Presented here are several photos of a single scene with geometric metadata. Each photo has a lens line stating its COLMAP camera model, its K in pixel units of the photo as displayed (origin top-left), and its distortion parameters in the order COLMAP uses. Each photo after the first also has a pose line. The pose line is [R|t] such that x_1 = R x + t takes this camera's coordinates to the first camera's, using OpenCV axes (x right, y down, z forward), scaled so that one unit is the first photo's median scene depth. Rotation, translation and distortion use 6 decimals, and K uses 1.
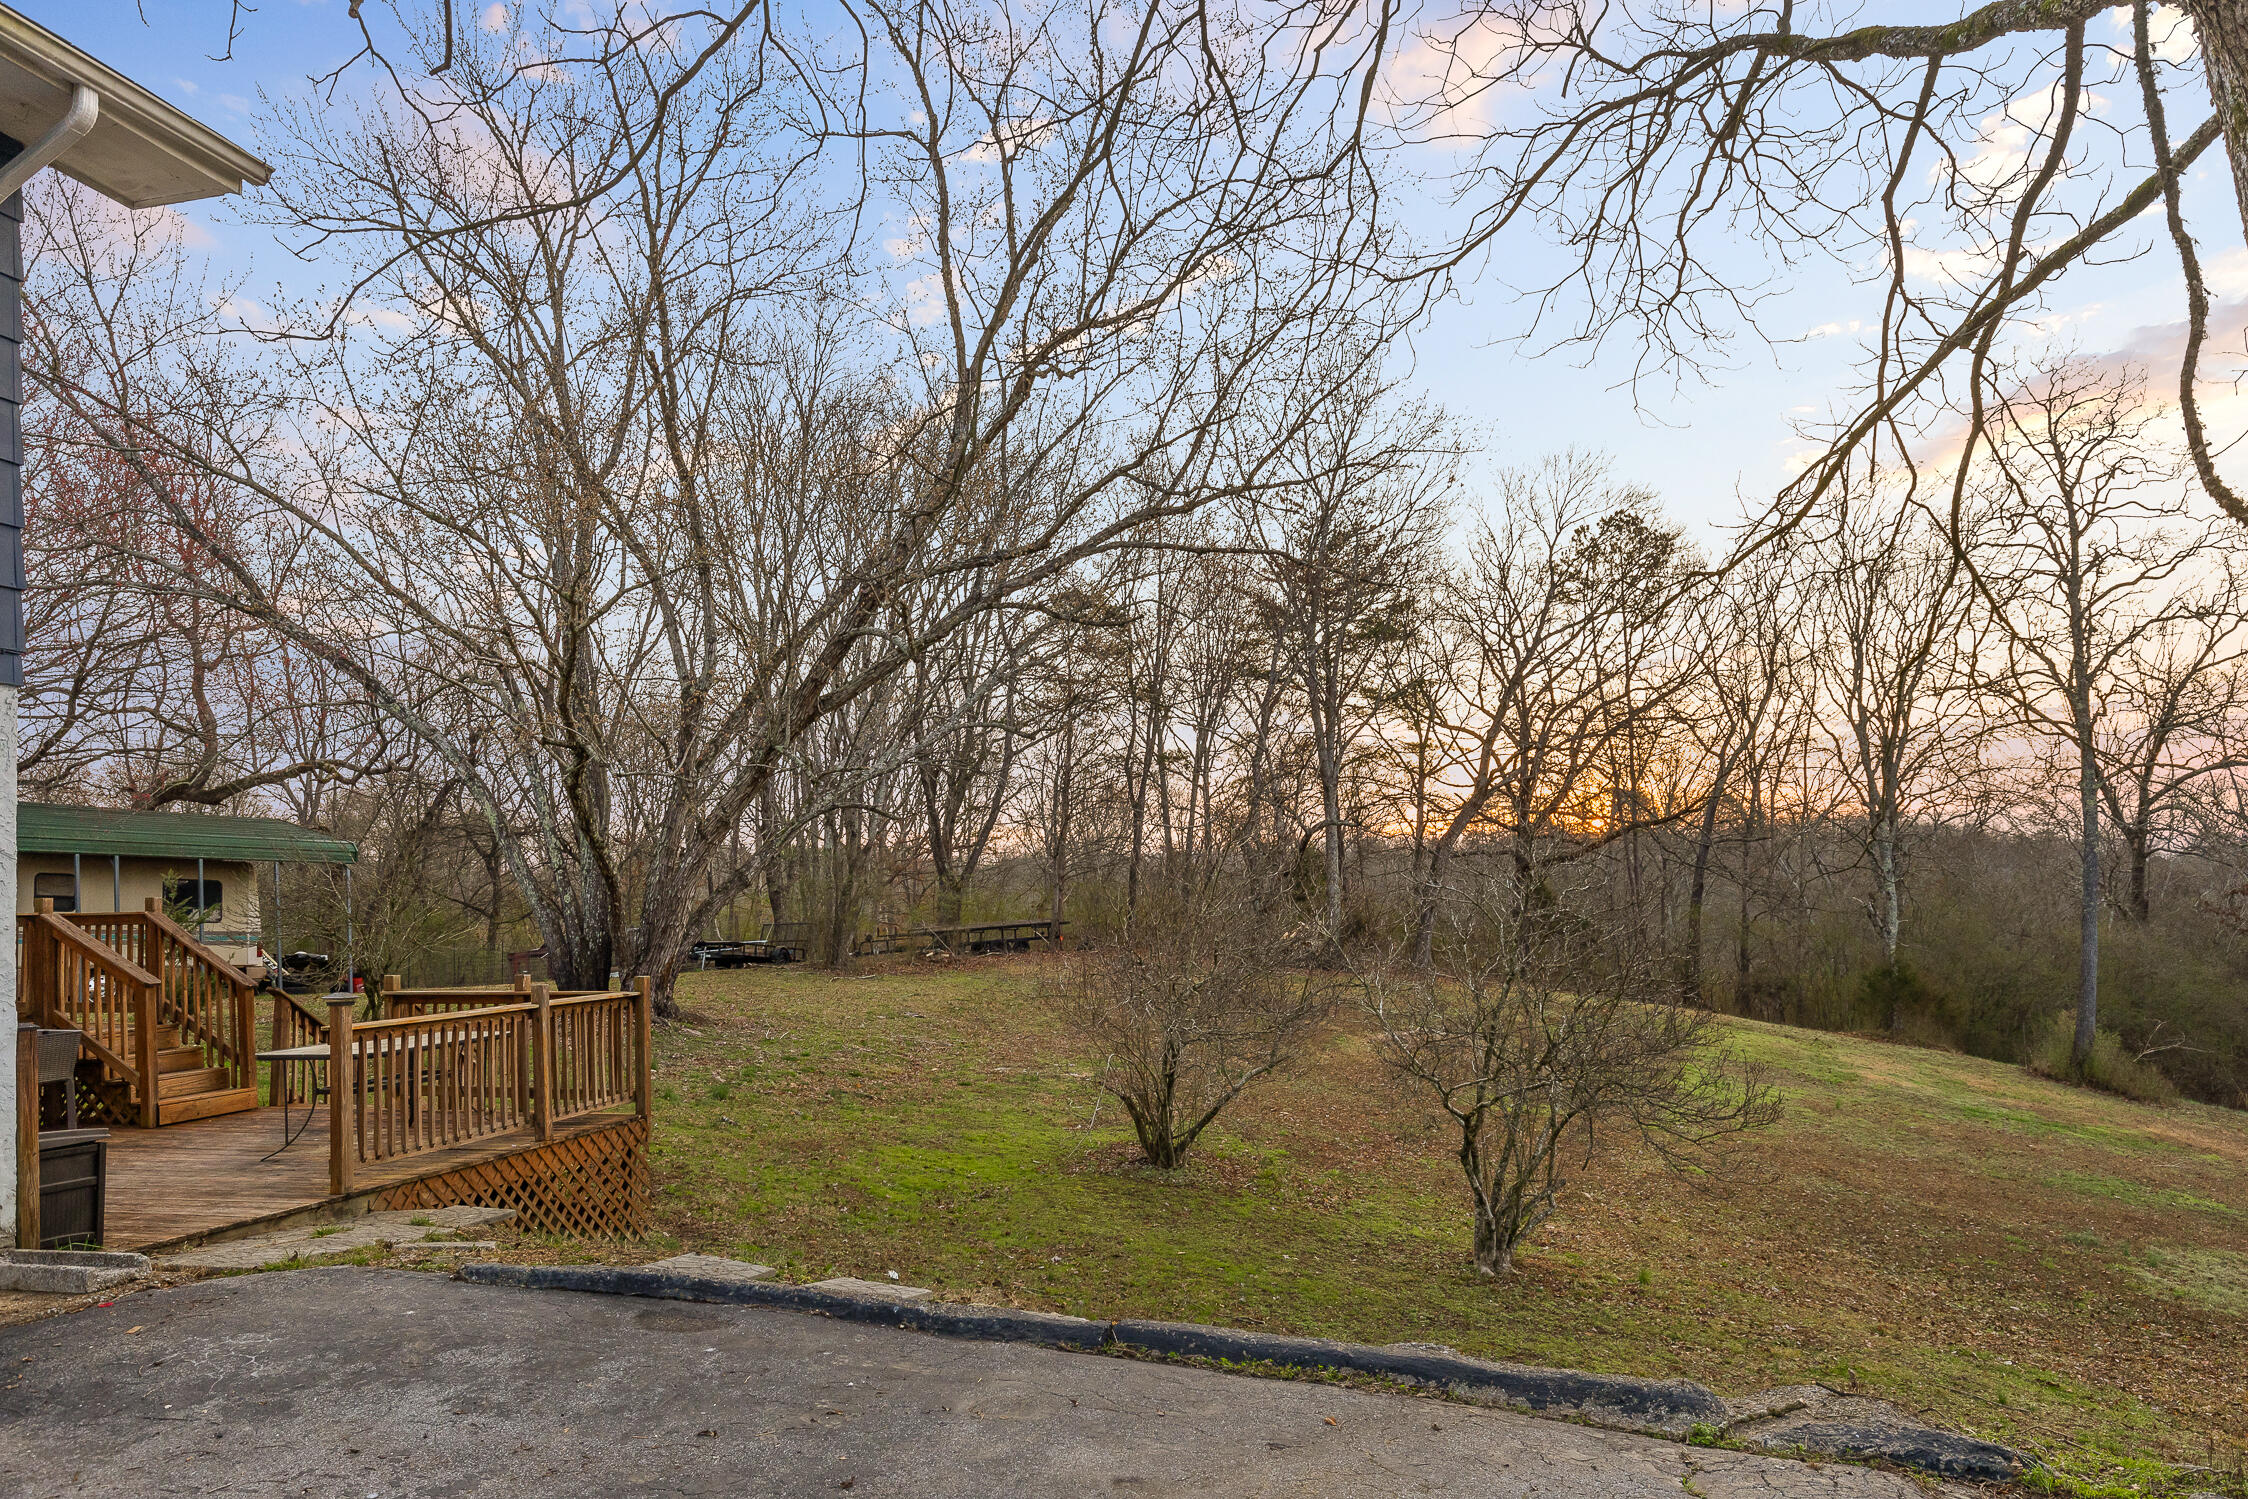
lens RADIAL K [[1509.0, 0, 1124.7], [0, 1509.0, 844.5], [0, 0, 1]] dist [0.000146, -0.000228]
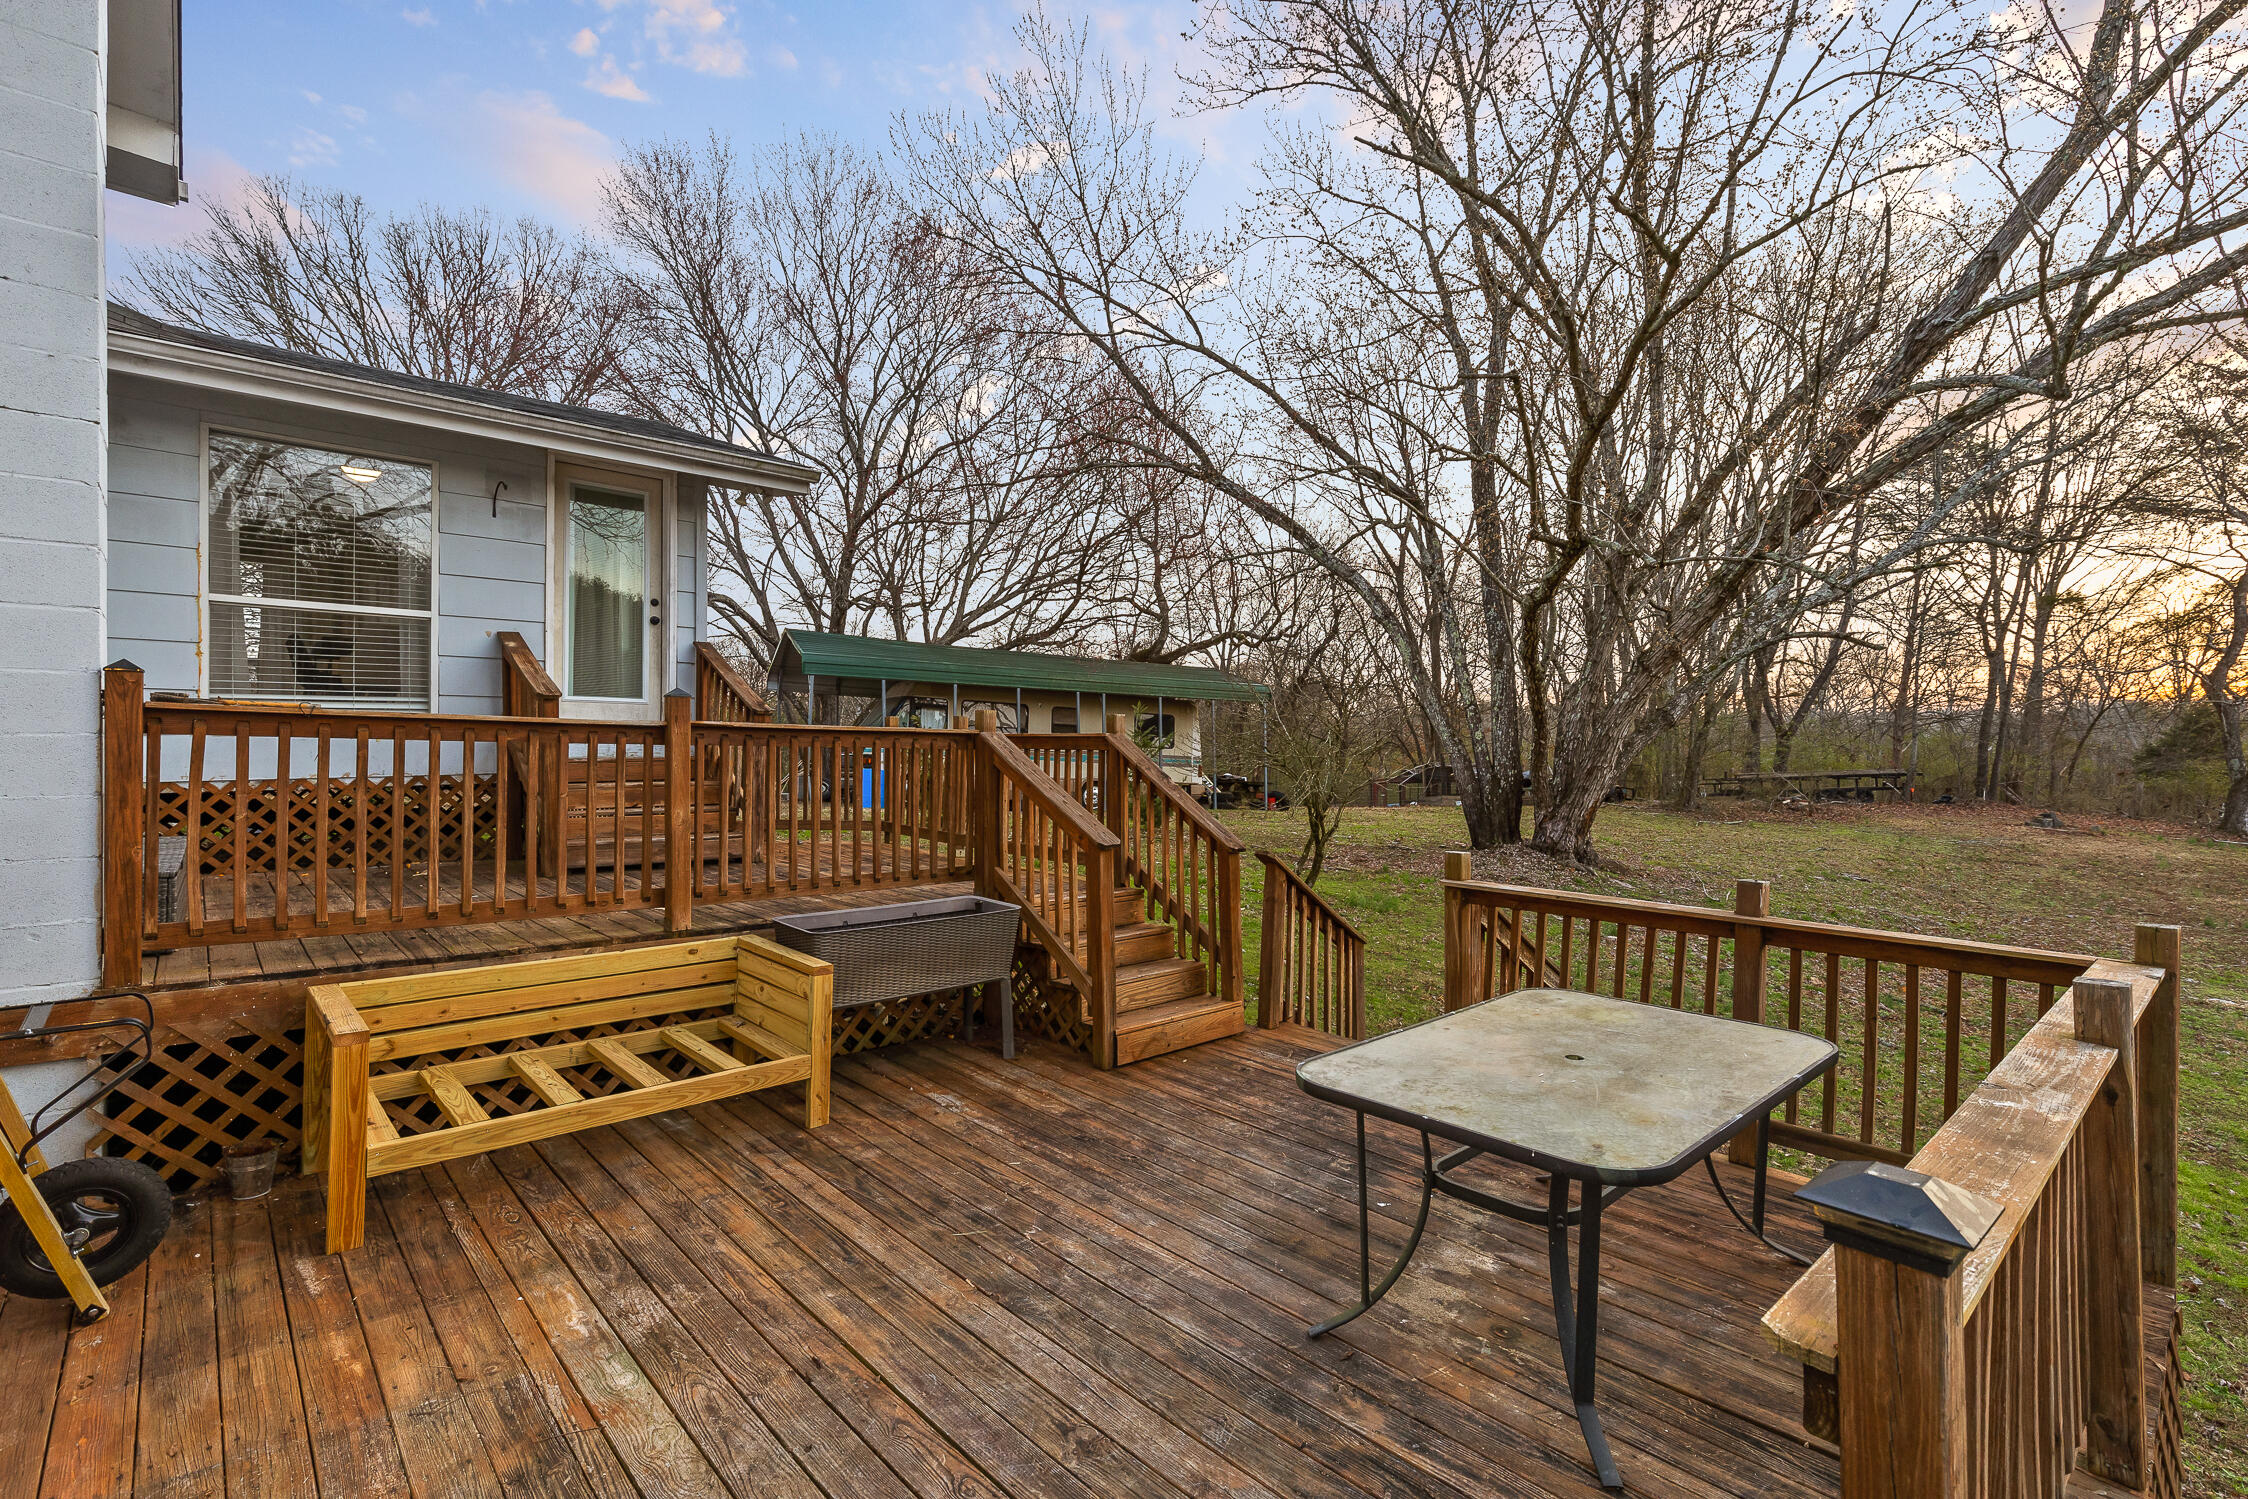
lens RADIAL K [[1040.6, 0, 1124.0], [0, 1040.6, 749.5], [0, 0, 1]] dist [0.000141, 0.000019]
pose [[0.836129, 0.029092, -0.547761, -0.178580], [-0.004968, 0.998953, 0.045471, 0.014550], [0.548511, -0.035299, 0.835398, 0.285064]]
